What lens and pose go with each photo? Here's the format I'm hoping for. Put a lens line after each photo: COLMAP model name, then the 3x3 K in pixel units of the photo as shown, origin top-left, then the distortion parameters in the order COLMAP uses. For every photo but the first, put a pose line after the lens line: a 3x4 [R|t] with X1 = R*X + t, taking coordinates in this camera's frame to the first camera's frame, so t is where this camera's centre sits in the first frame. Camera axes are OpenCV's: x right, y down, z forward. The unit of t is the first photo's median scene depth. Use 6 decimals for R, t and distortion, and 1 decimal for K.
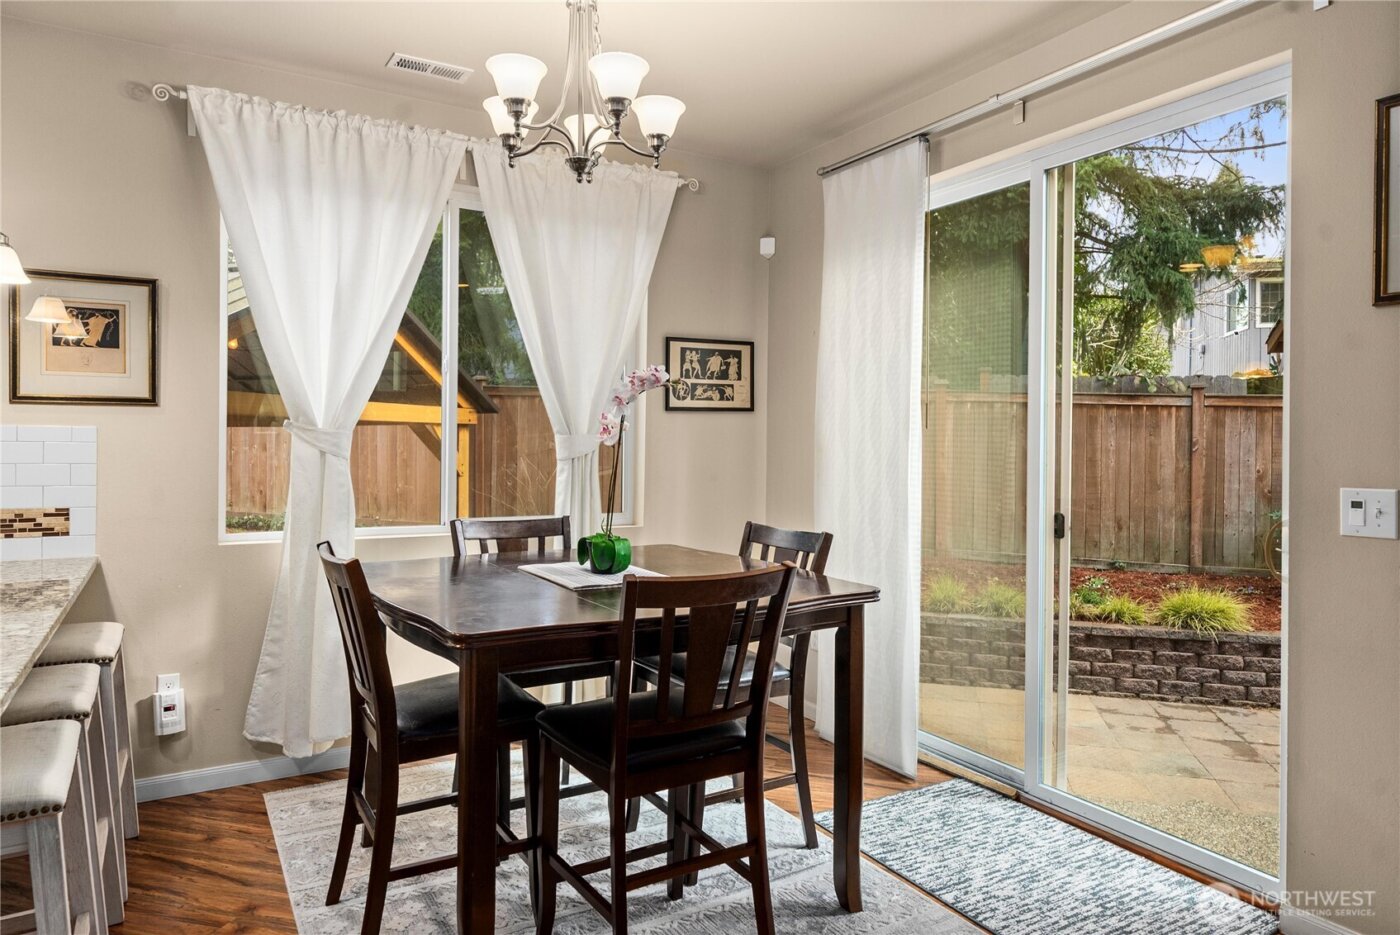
lens RADIAL K [[848.3, 0, 700.5], [0, 848.3, 445.3], [0, 0, 1]] dist [0.004678, 0.000635]
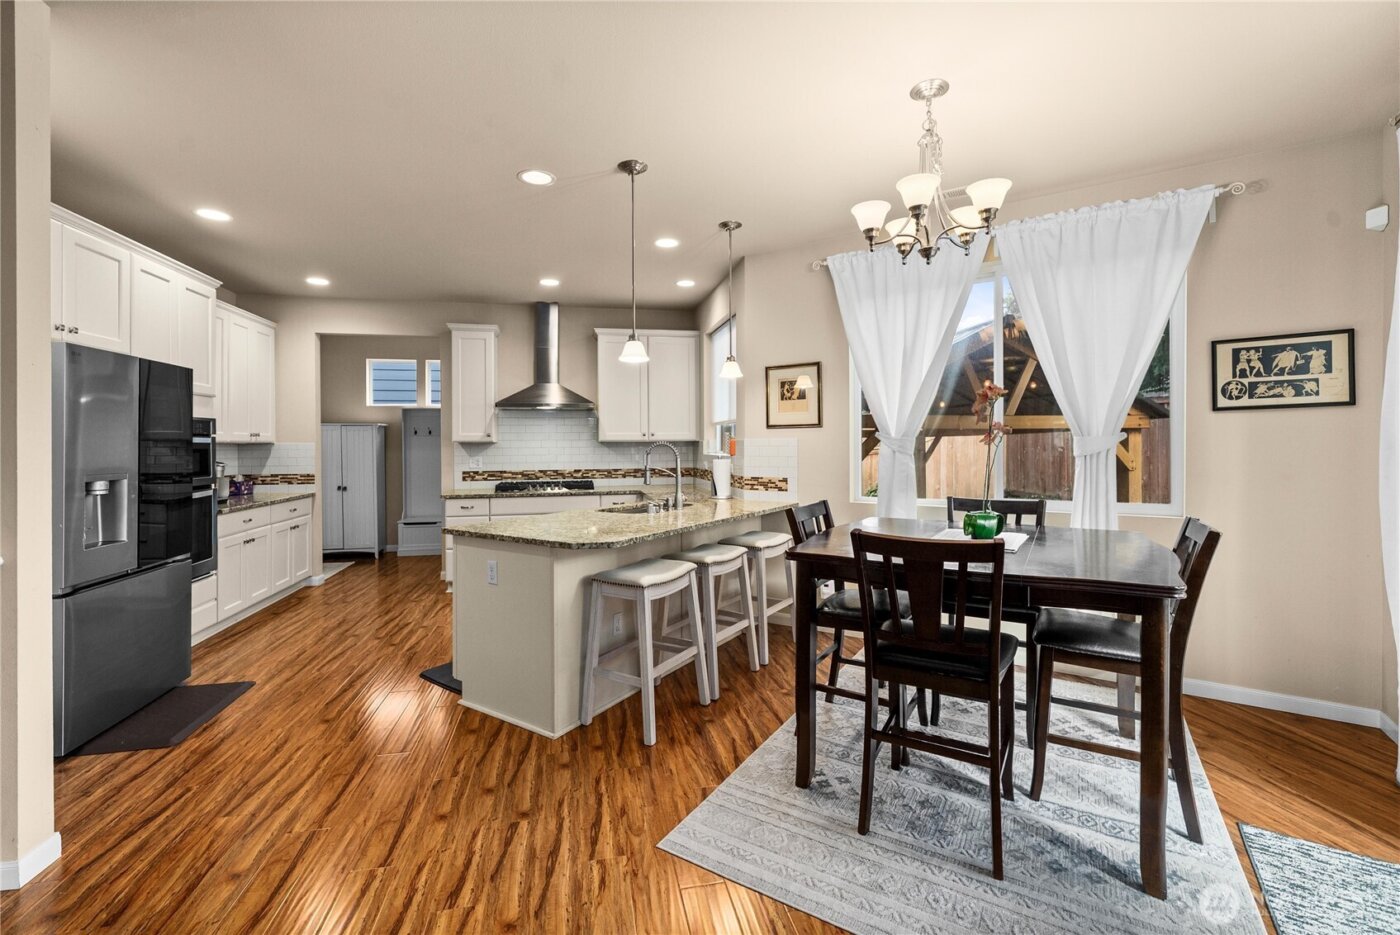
lens RADIAL K [[577.6, 0, 699.6], [0, 577.6, 445.2], [0, 0, 1]] dist [-0.001064, -0.000065]
pose [[0.482107, -0.010826, -0.876045, 0.278960], [0.008328, 0.999935, -0.007774, 0.001902], [0.876073, -0.003547, 0.482166, 0.095514]]
